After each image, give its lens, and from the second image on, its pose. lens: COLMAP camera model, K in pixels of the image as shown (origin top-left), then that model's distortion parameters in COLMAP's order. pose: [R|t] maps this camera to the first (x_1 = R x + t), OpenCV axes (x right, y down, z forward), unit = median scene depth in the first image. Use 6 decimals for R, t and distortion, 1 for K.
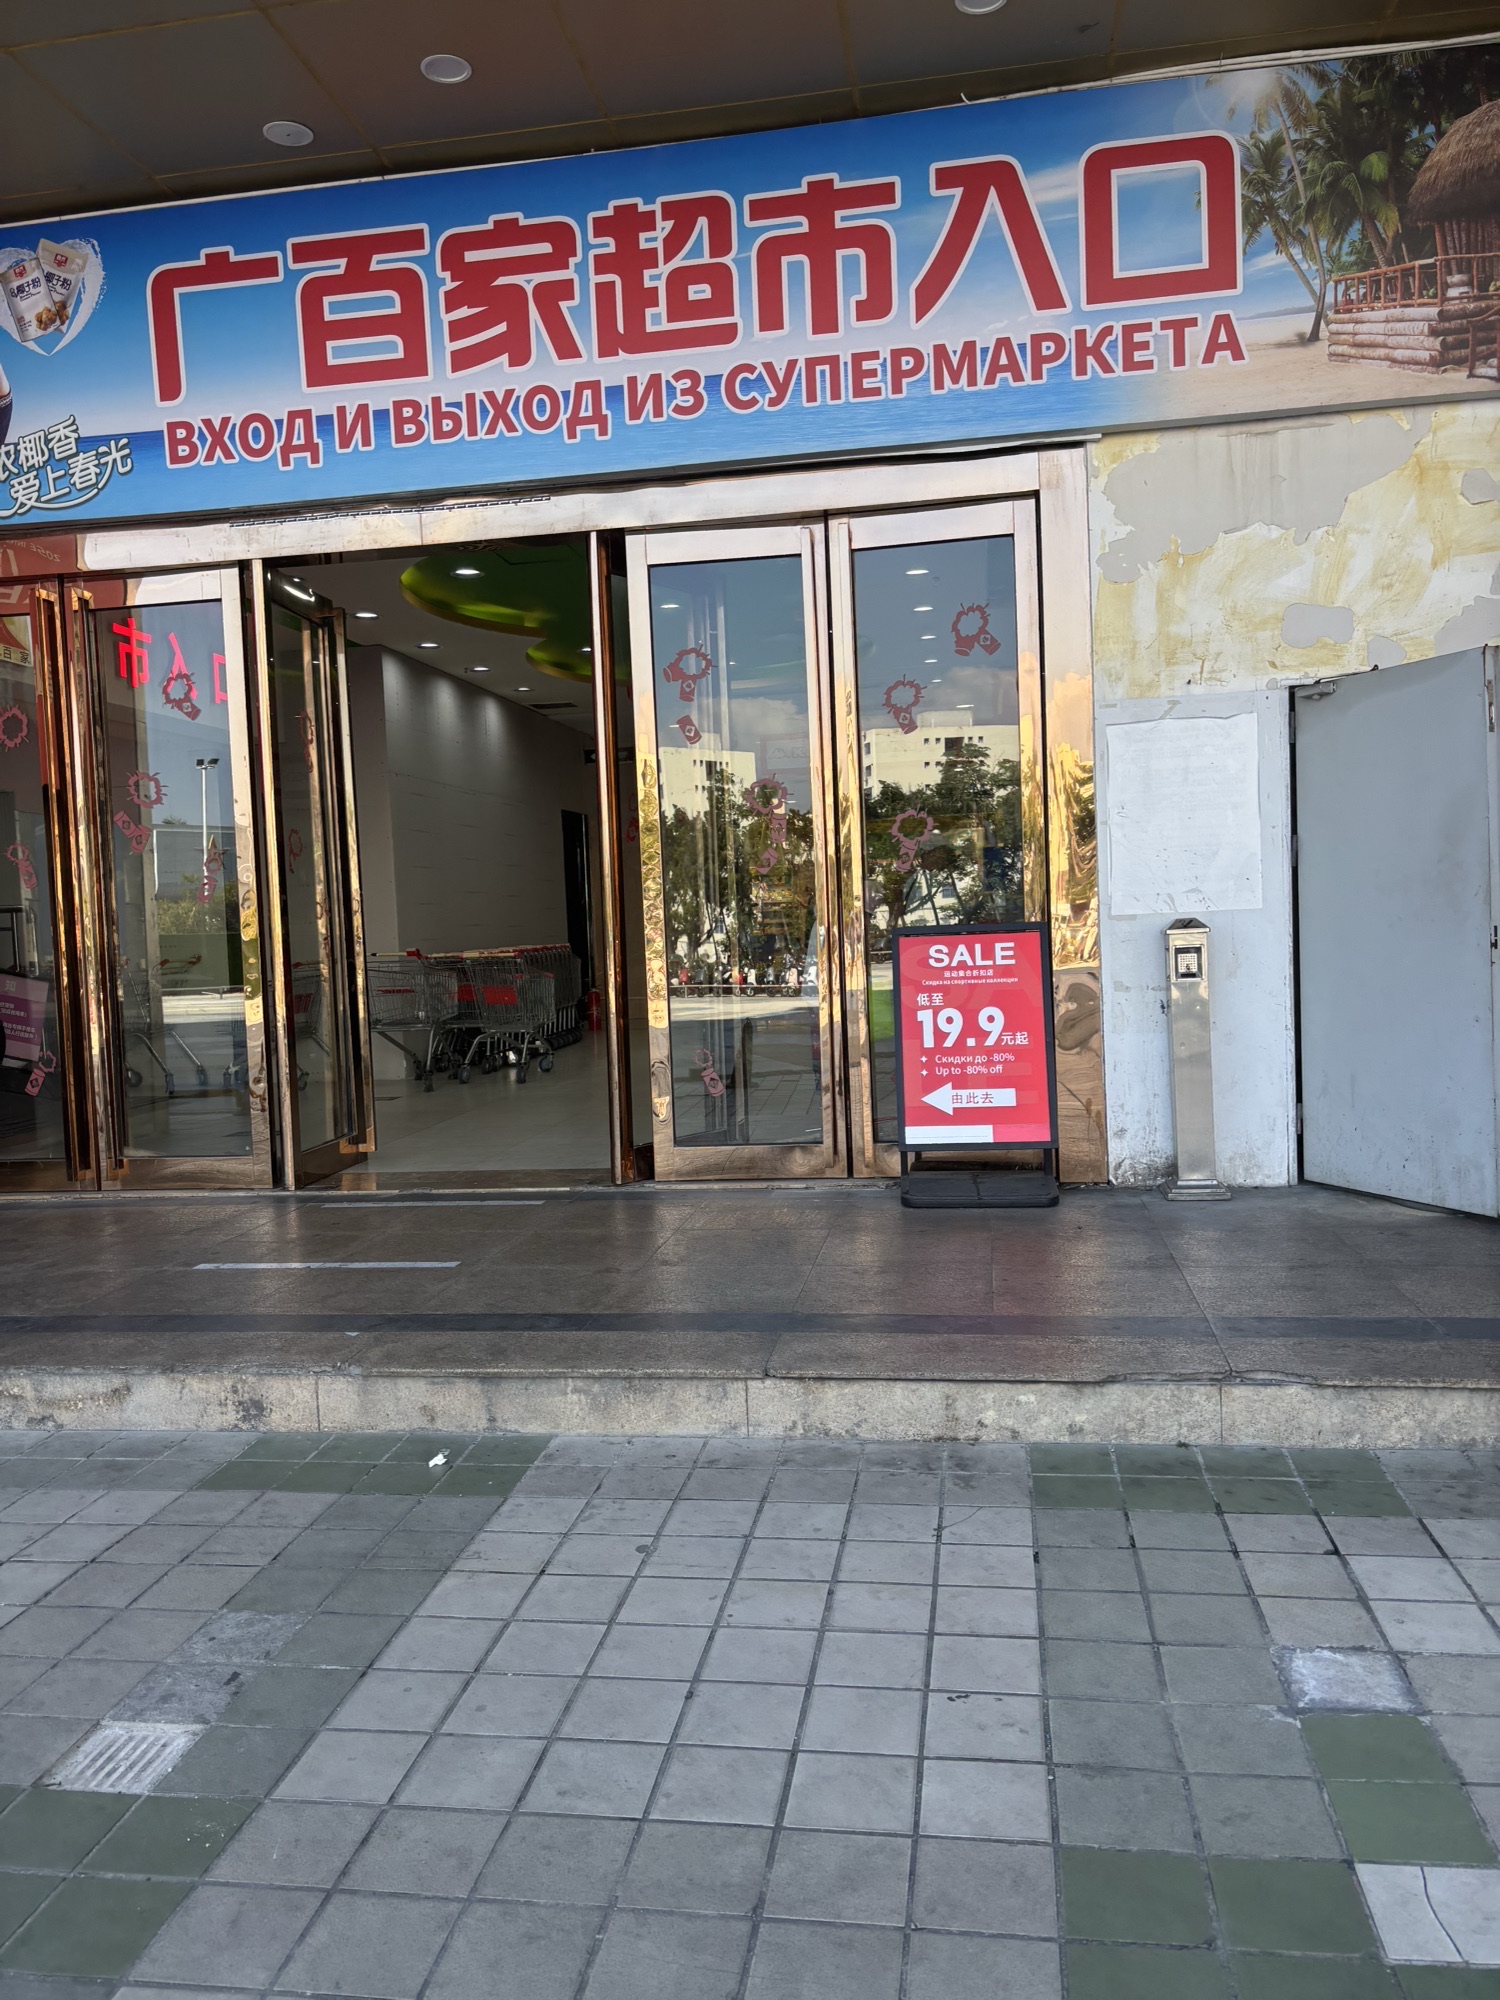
lens RADIAL K [[1511.7, 0, 749.4], [0, 1511.7, 996.3], [0, 0, 1]] dist [0.029596, 0.000937]
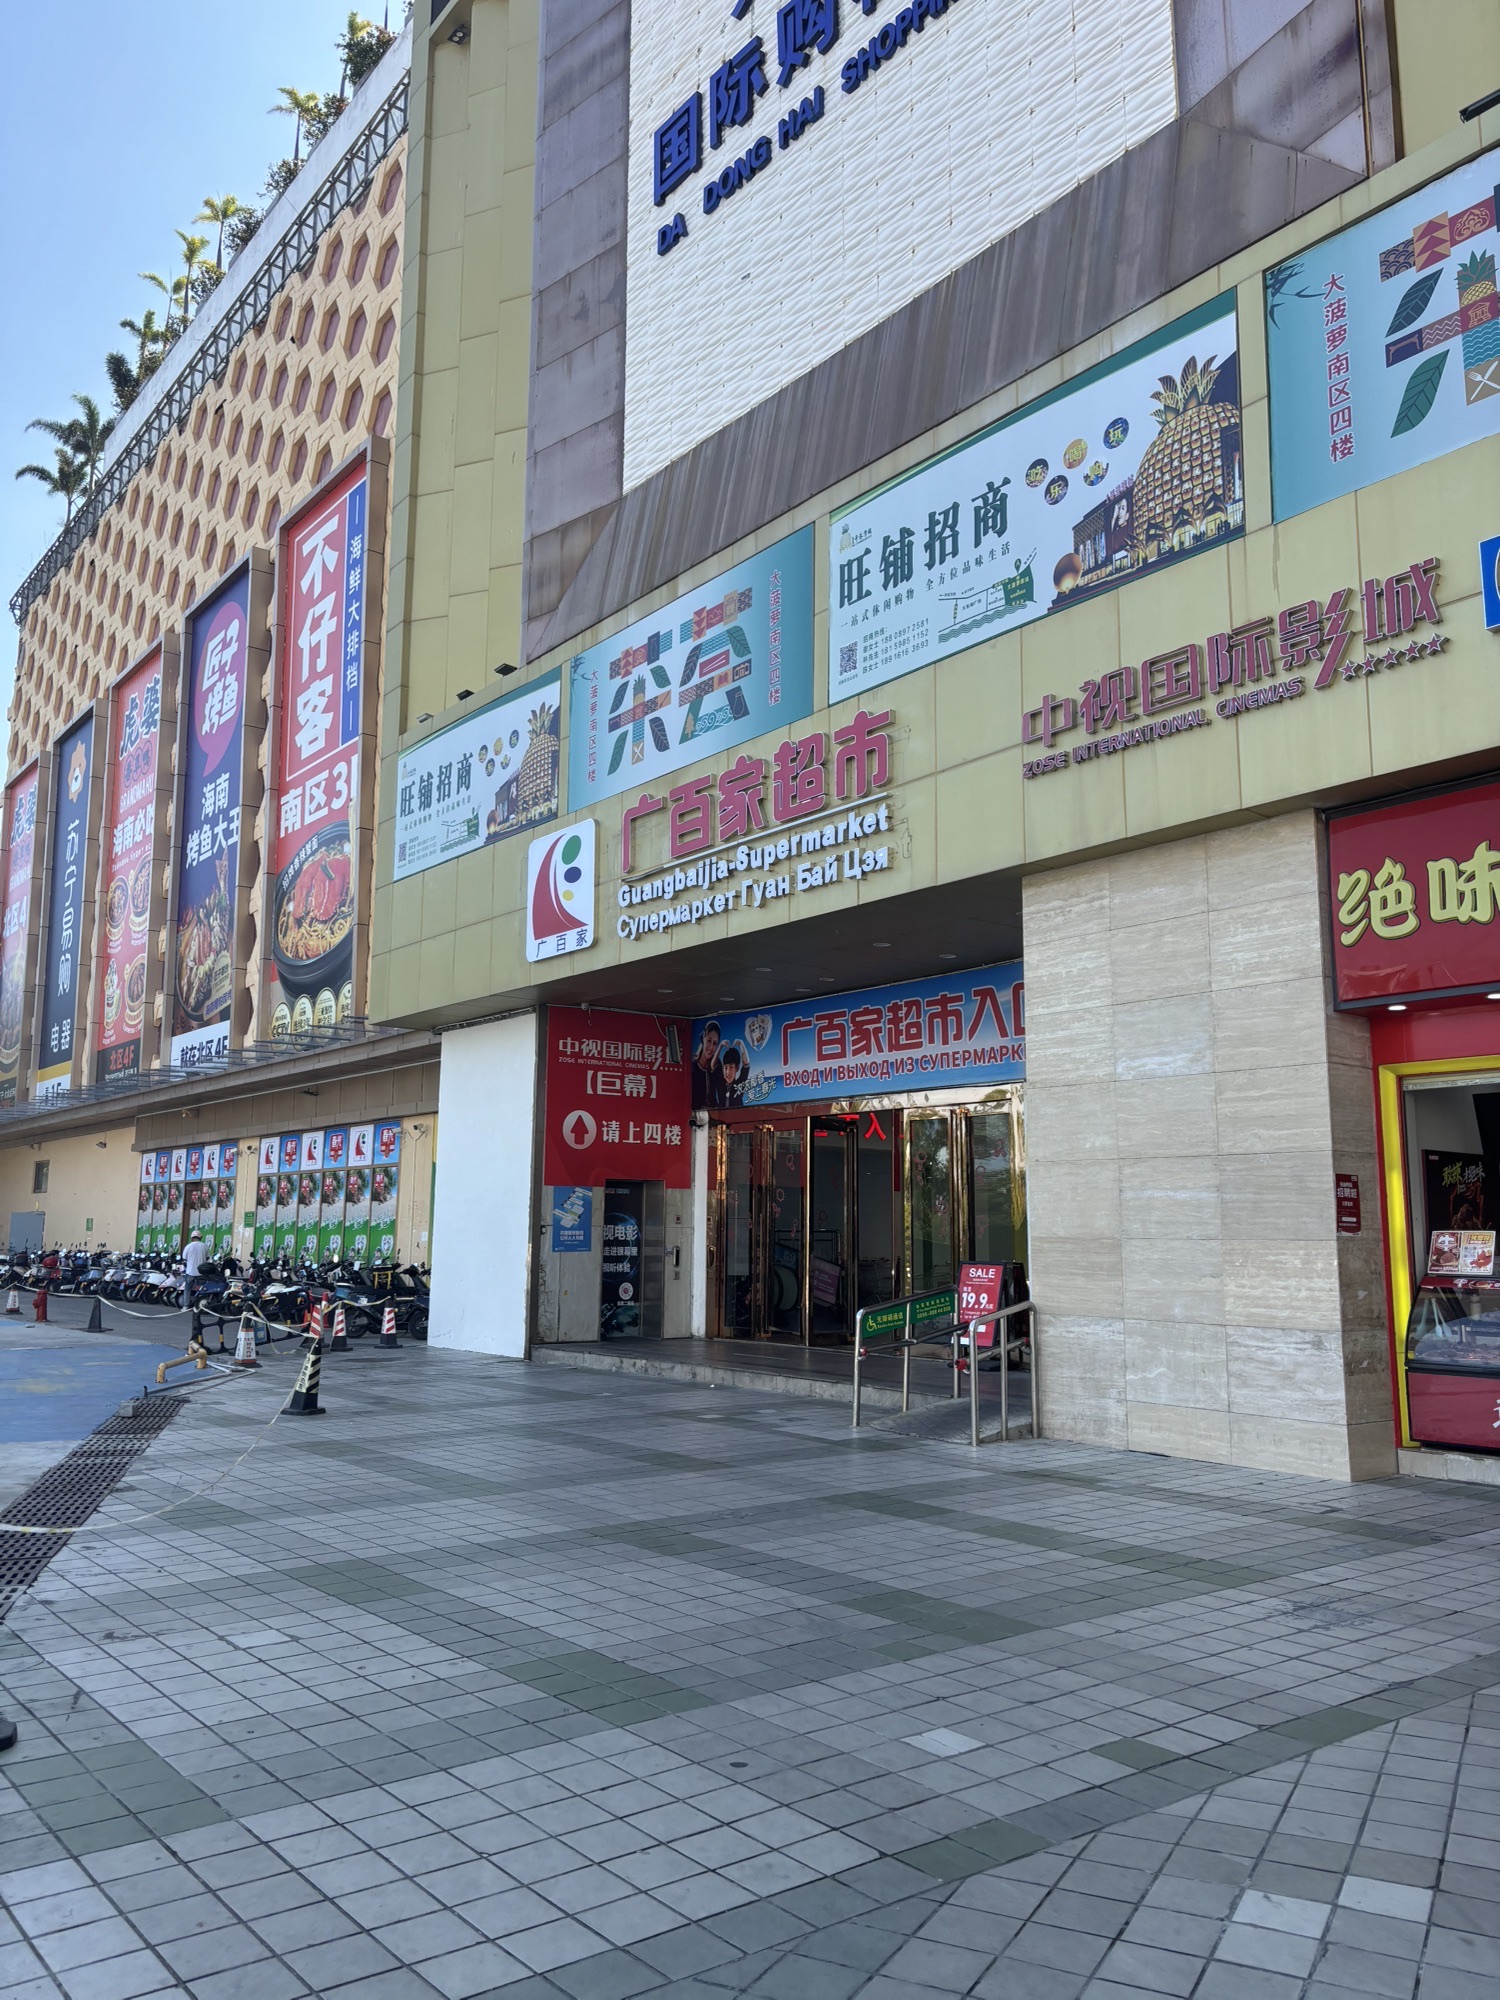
lens RADIAL K [[1511.7, 0, 748.5], [0, 1511.7, 1003.8], [0, 0, 1]] dist [0.029596, 0.000937]
pose [[0.735236, -0.053293, -0.675713, 1.654131], [-0.082176, 0.982542, -0.166907, -0.014666], [0.672811, 0.178243, 0.718021, -1.248438]]
